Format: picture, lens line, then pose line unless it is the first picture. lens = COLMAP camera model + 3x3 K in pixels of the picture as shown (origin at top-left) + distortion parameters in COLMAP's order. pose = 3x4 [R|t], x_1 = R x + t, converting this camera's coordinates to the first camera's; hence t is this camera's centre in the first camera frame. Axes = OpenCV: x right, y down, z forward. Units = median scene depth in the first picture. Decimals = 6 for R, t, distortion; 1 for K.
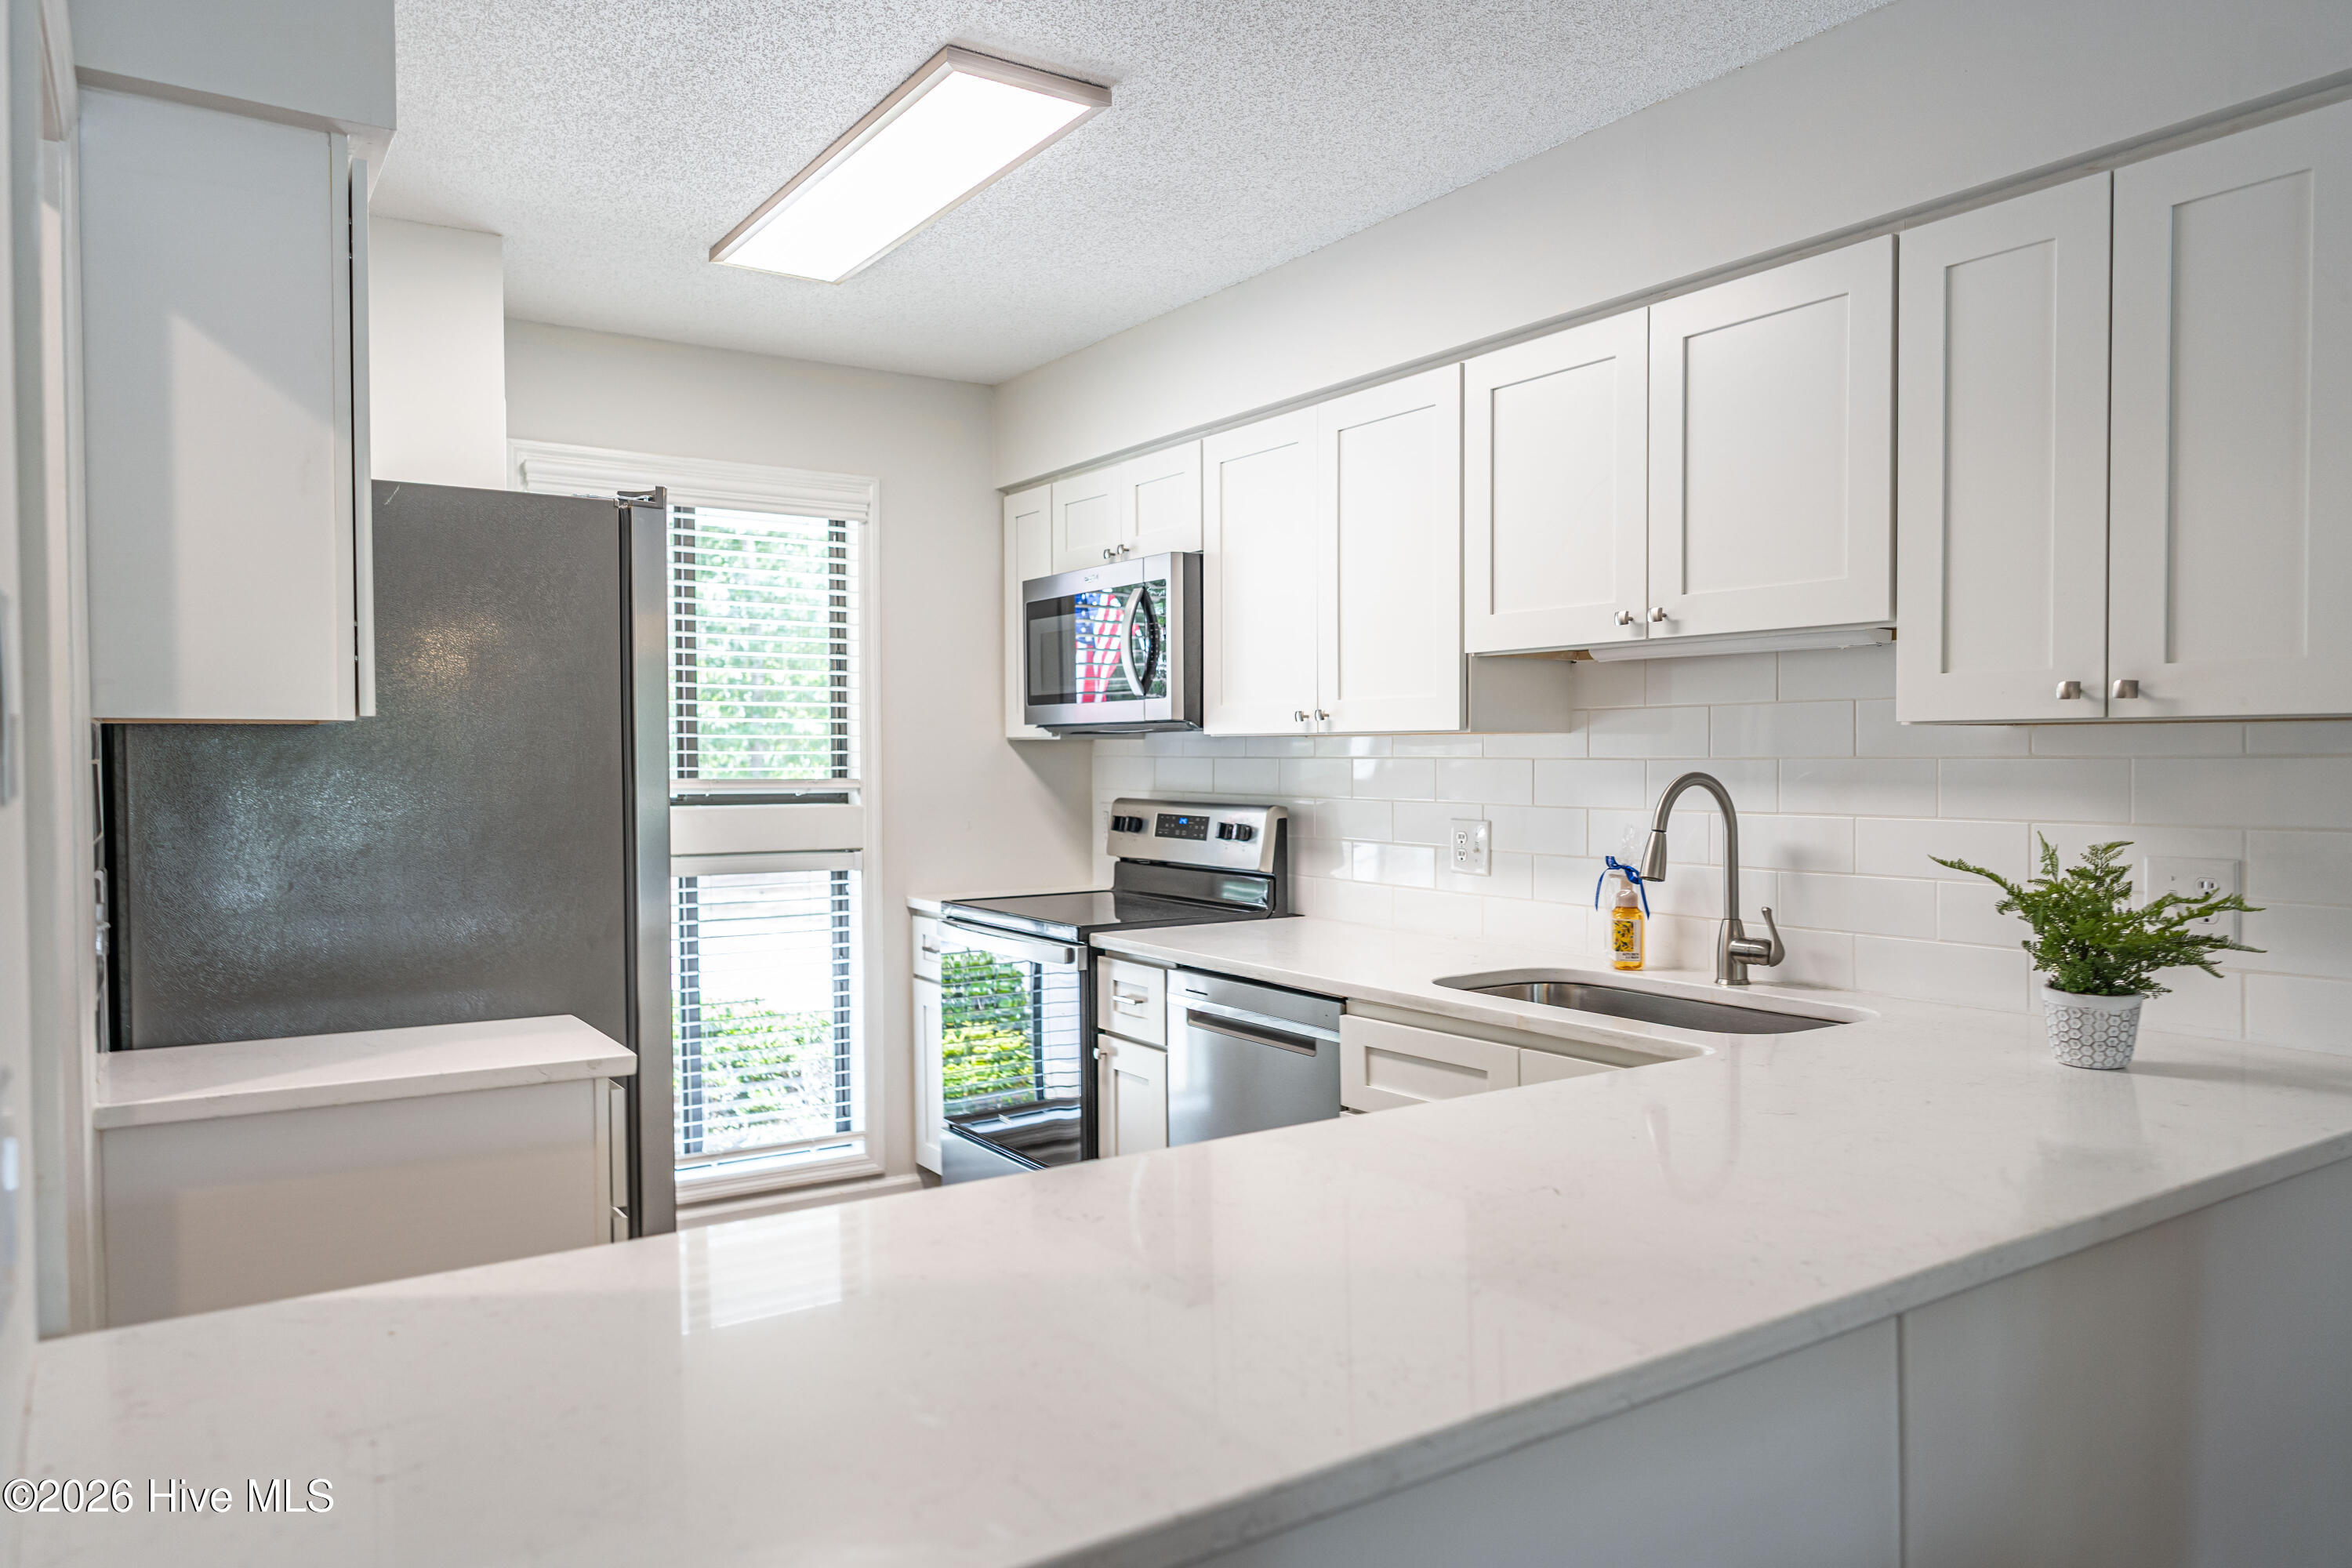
lens RADIAL K [[1556.1, 0, 1176.0], [0, 1556.1, 784.0], [0, 0, 1]] dist [-0.010893, 0.005096]
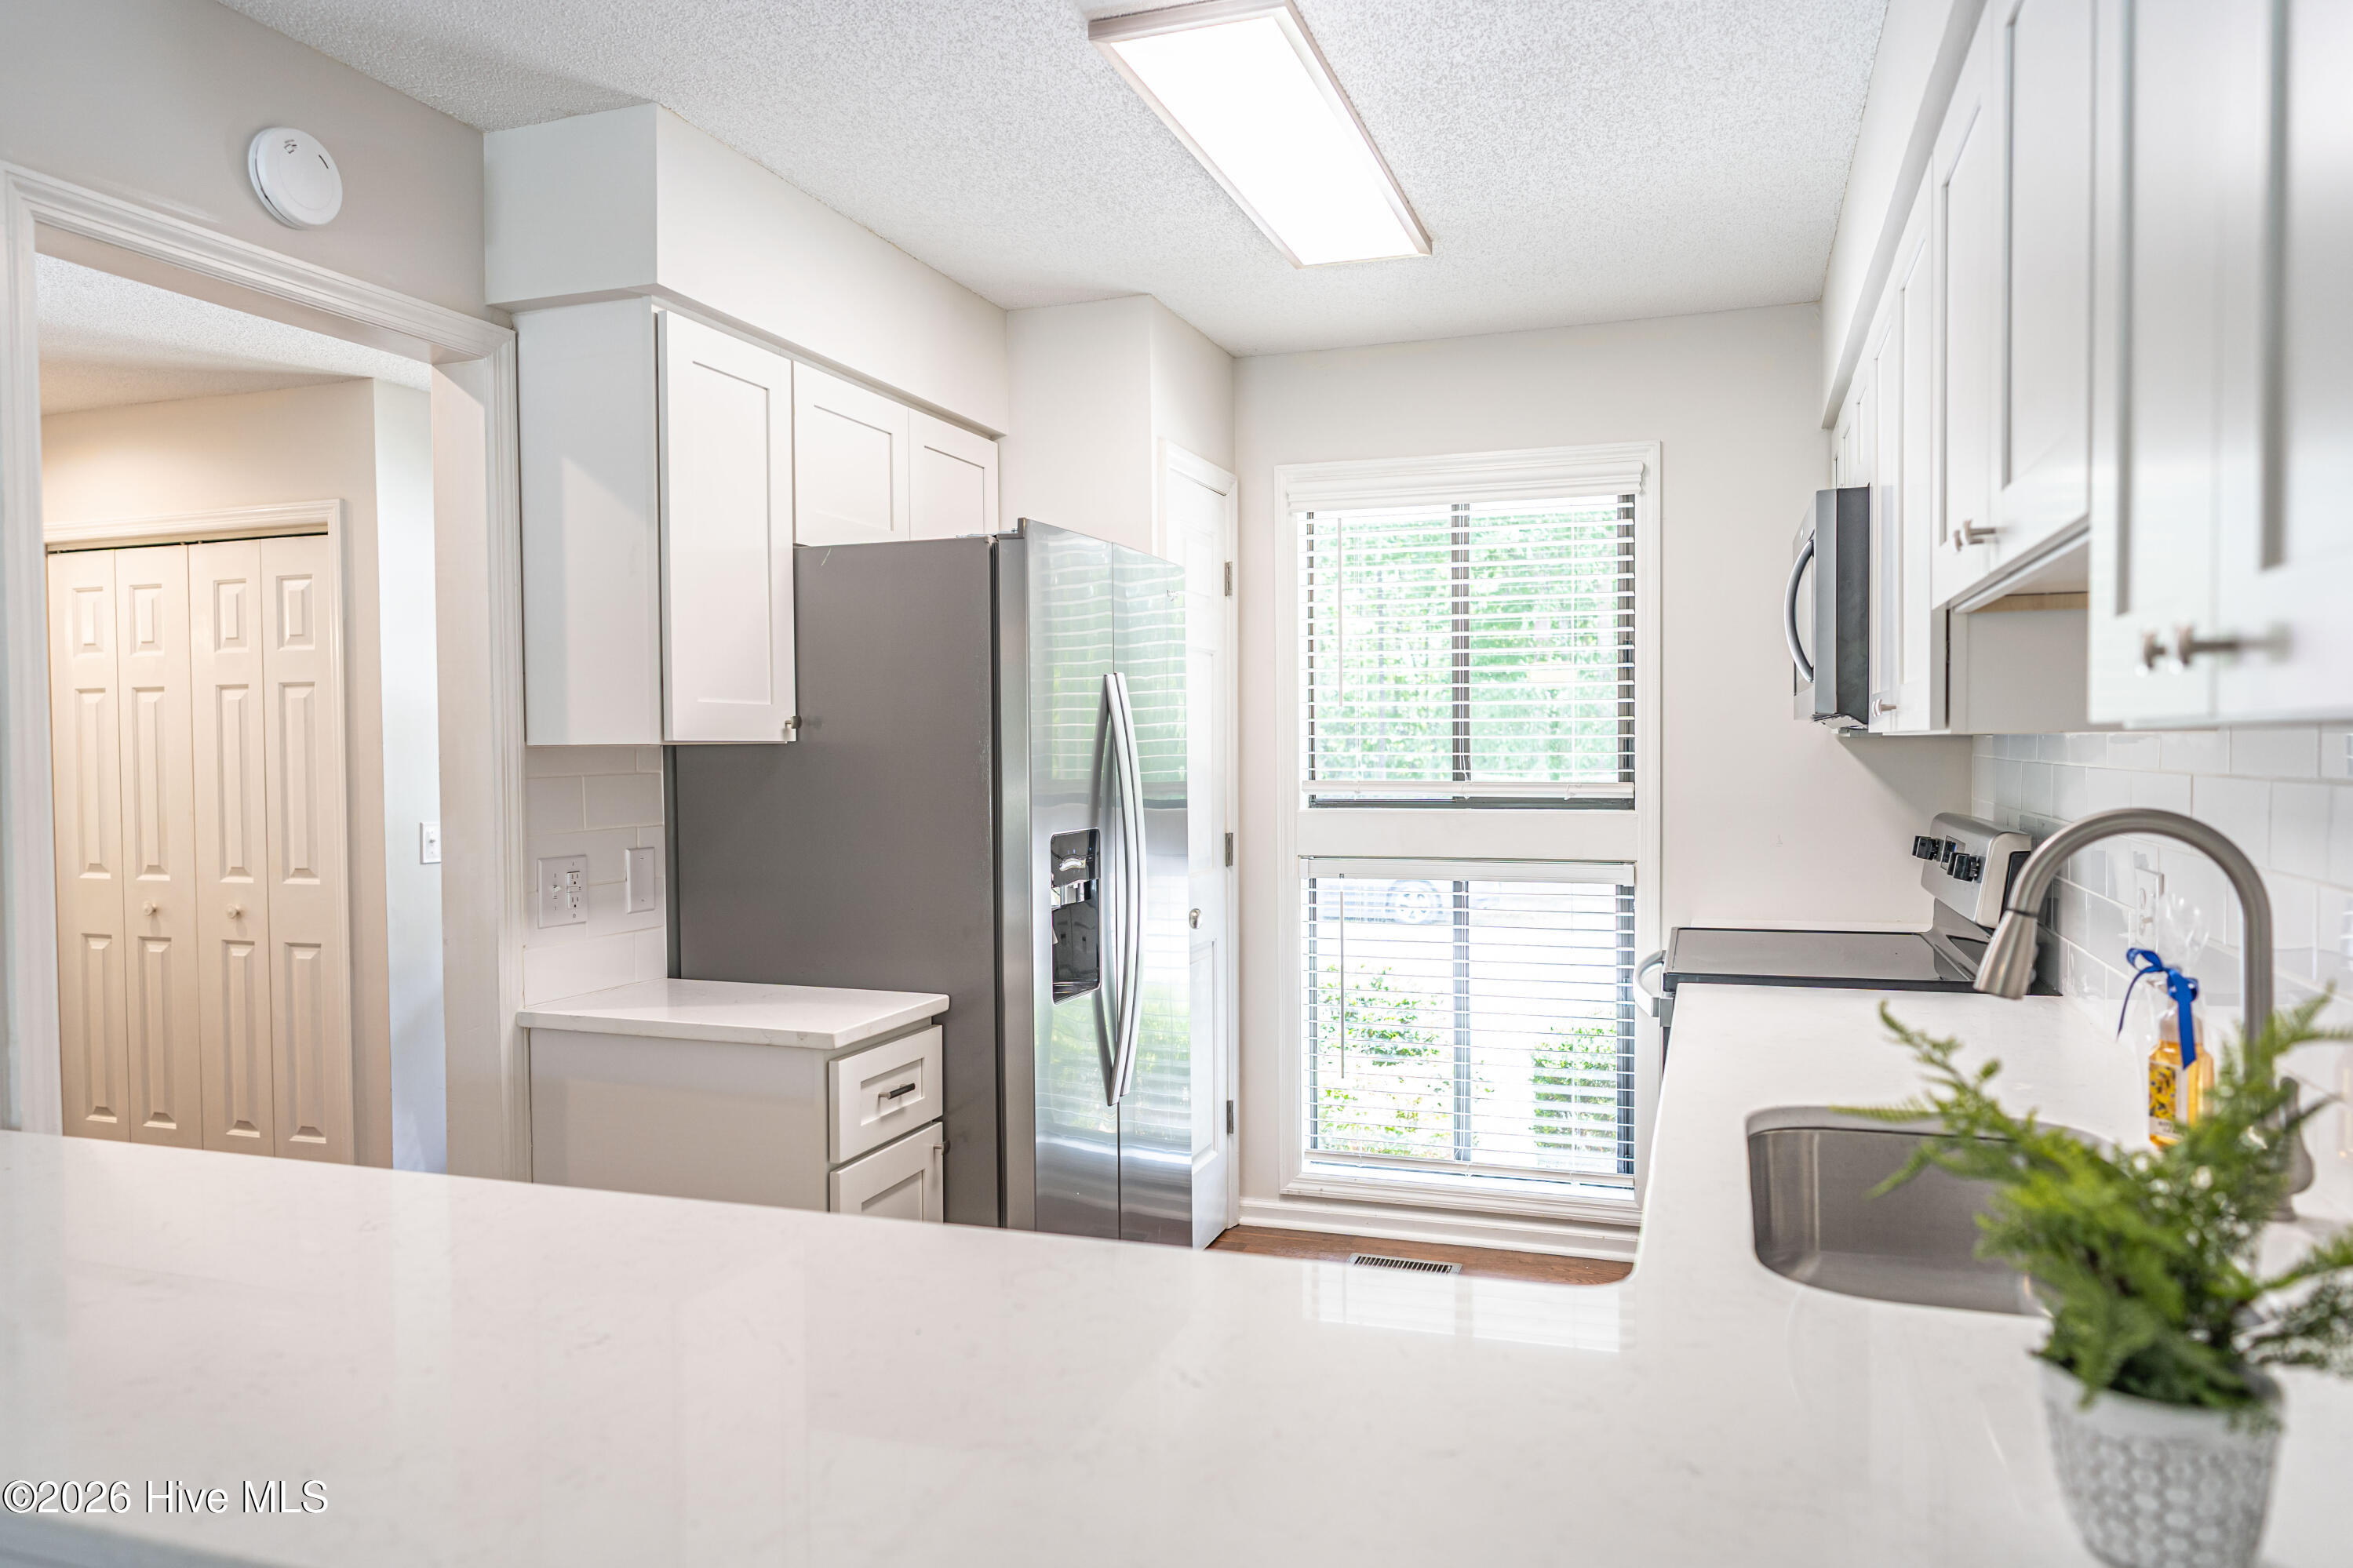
lens RADIAL K [[1556.6, 0, 1176.5], [0, 1556.6, 784.0], [0, 0, 1]] dist [-0.010893, 0.005096]
pose [[0.597050, 0.014586, -0.802071, 0.397890], [-0.006735, 0.999891, 0.013170, -0.014409], [0.802175, -0.002461, 0.597083, 0.286395]]
